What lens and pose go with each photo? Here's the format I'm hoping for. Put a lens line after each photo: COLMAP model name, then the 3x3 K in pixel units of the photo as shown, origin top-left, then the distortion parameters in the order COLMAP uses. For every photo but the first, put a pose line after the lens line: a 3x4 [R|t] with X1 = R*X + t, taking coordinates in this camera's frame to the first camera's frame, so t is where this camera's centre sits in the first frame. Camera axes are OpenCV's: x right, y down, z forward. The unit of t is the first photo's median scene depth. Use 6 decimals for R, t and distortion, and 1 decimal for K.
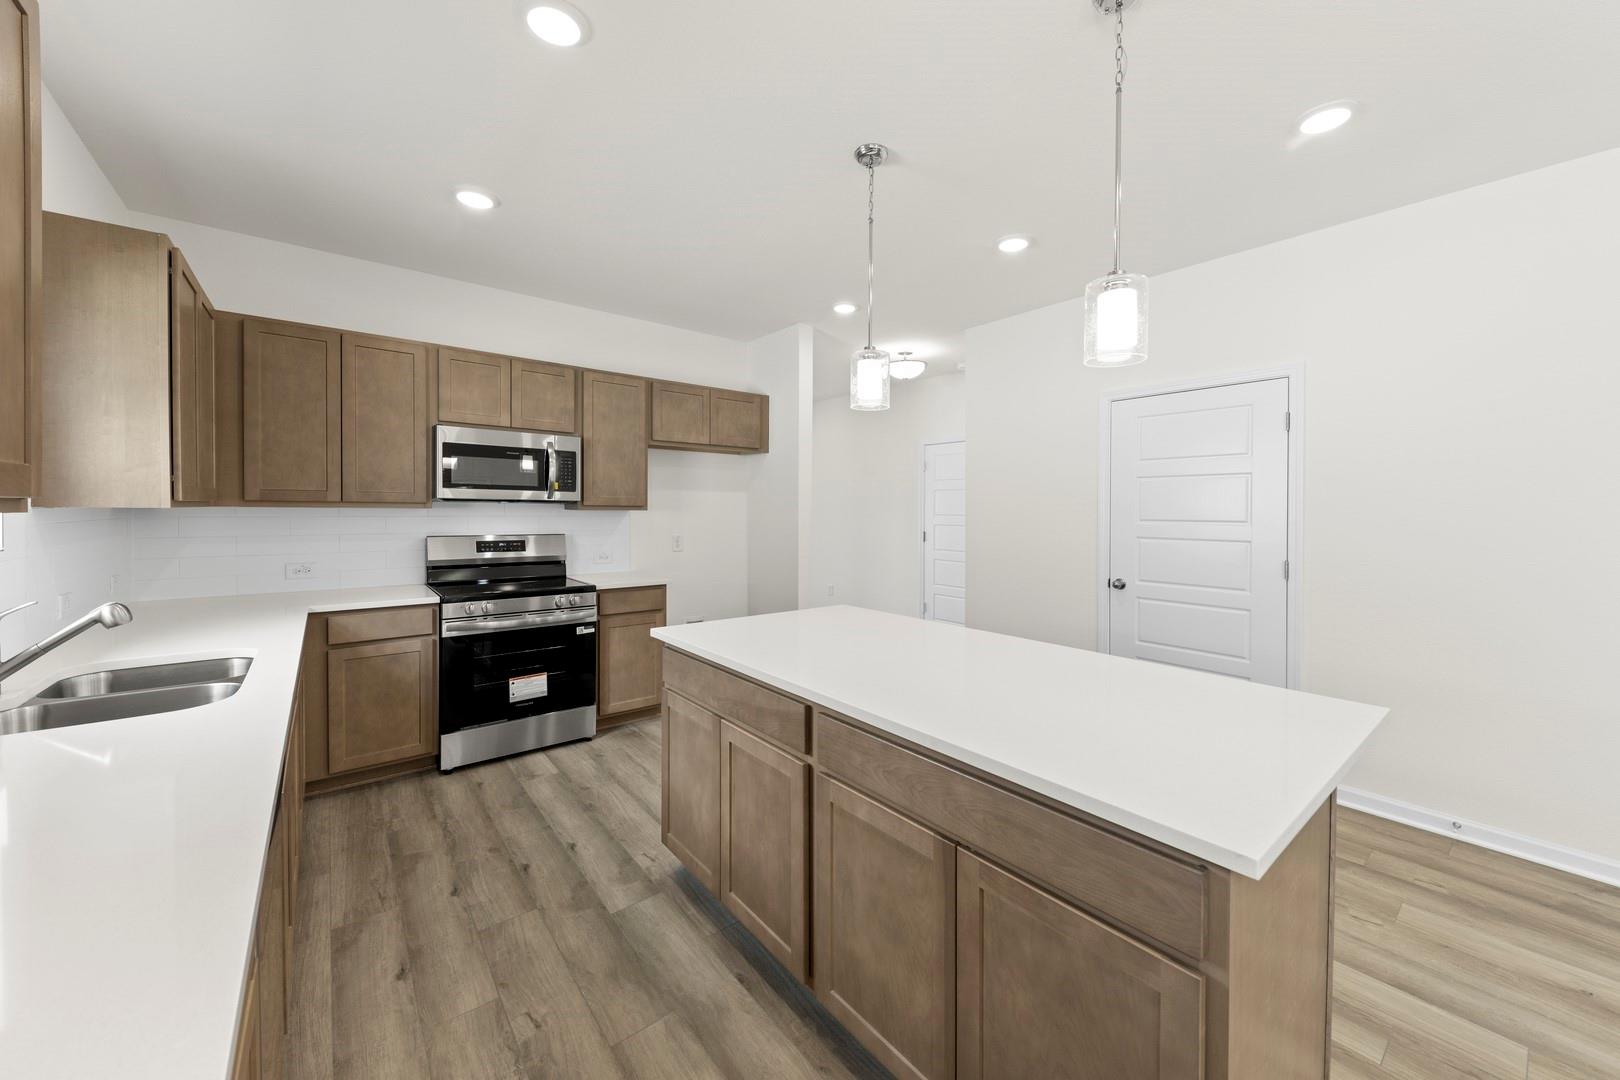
lens RADIAL K [[597.7, 0, 839.6], [0, 597.7, 531.0], [0, 0, 1]] dist [0.000362, -0.000220]
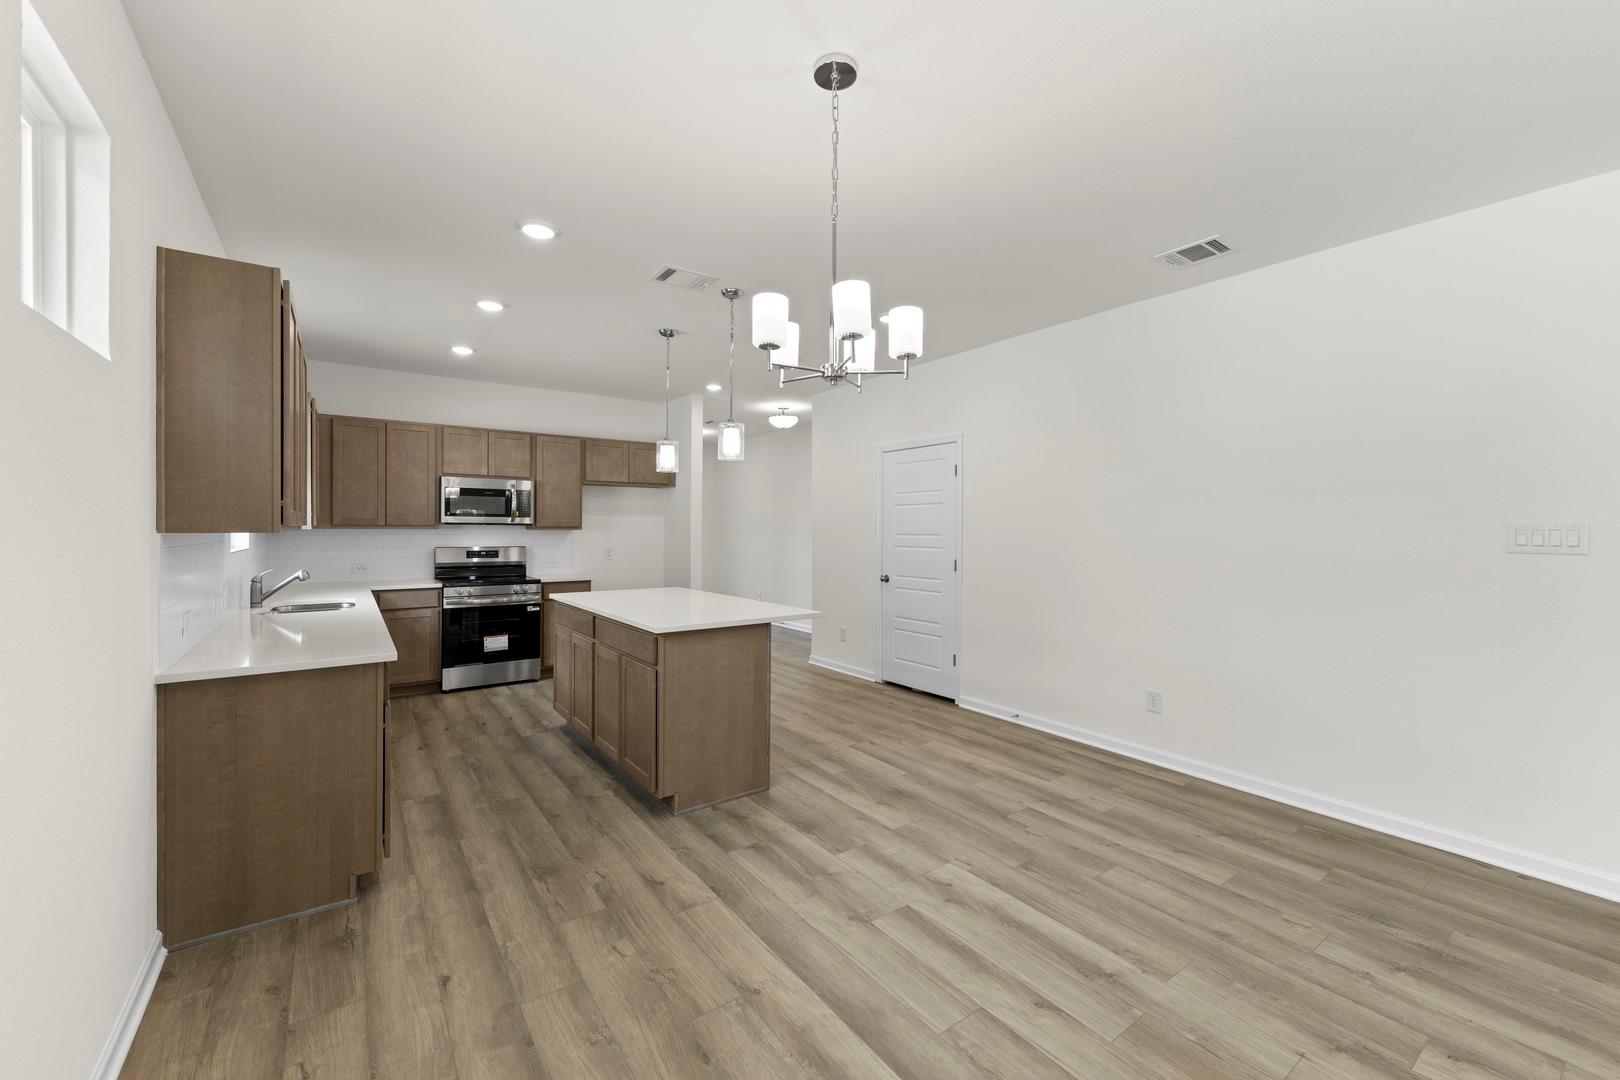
lens RADIAL K [[659.3, 0, 816.7], [0, 659.3, 546.2], [0, 0, 1]] dist [0.001274, 0.000153]
pose [[0.996300, -0.002854, -0.085894, 0.467070], [0.001985, 0.999946, -0.010198, 0.027454], [0.085919, 0.009990, 0.996252, -0.654309]]
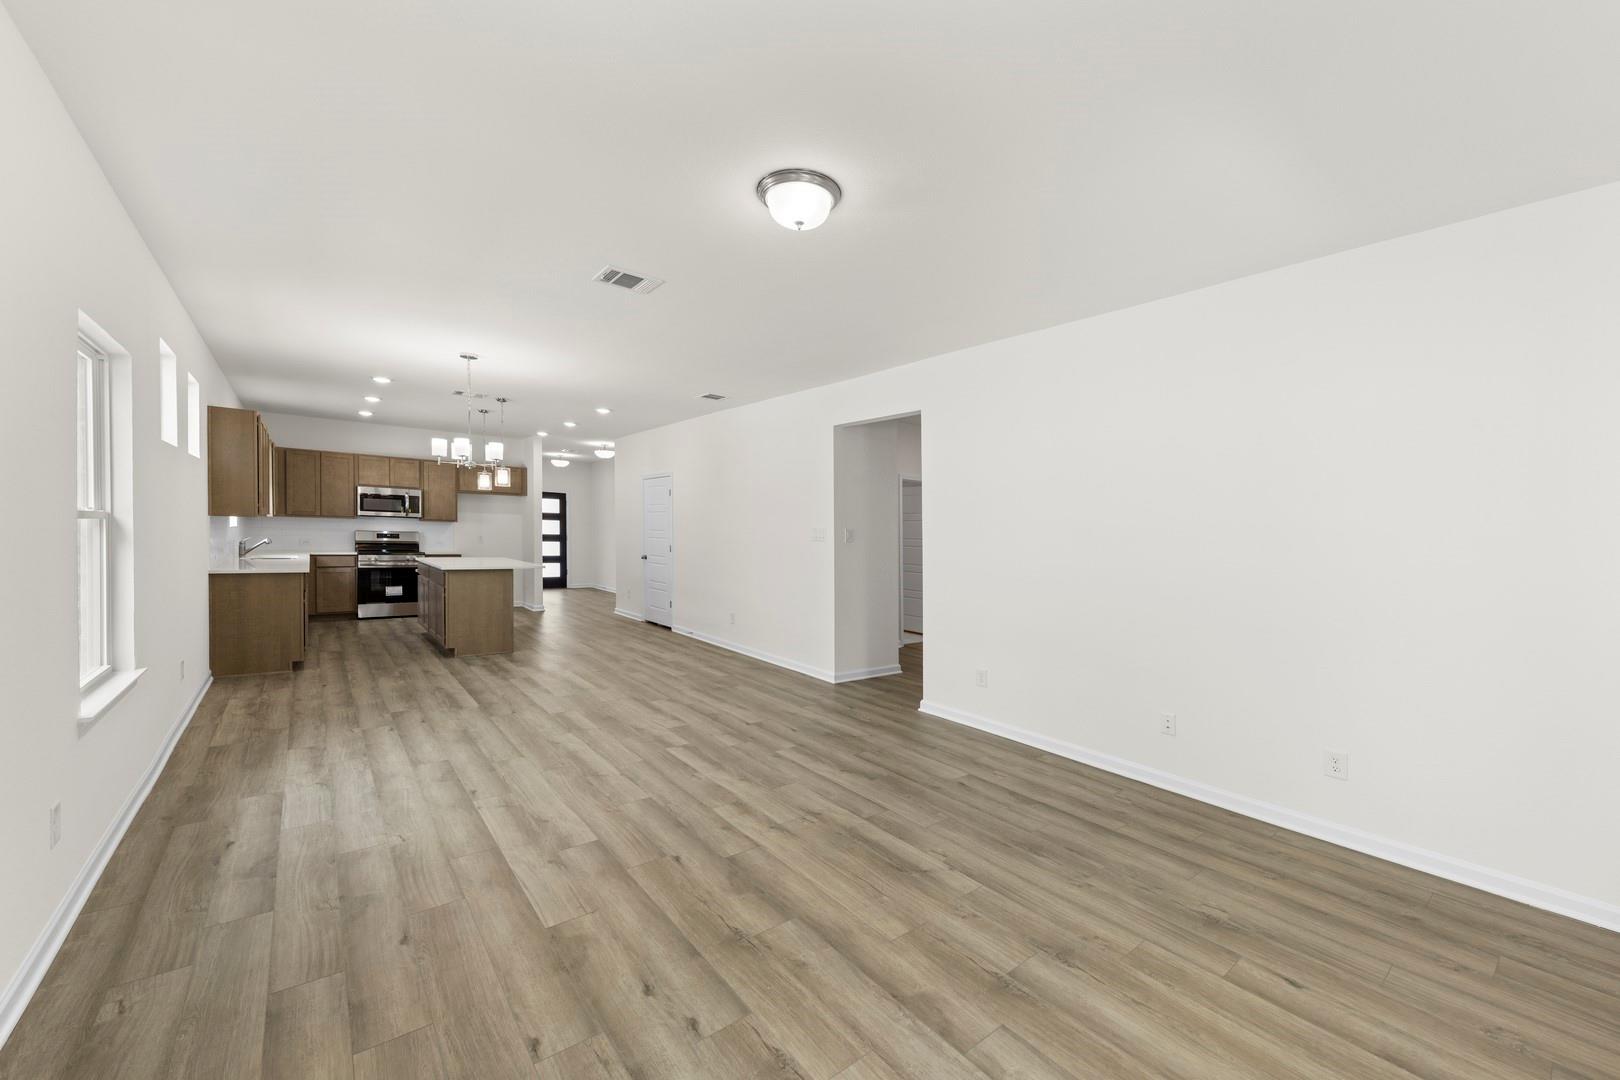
lens RADIAL K [[619.2, 0, 811.9], [0, 619.2, 574.2], [0, 0, 1]] dist [0.001427, -0.000214]
pose [[0.999379, 0.022108, -0.027439, 1.317525], [-0.021272, 0.999311, 0.030410, 0.074925], [0.028092, -0.029807, 0.999161, -1.566994]]
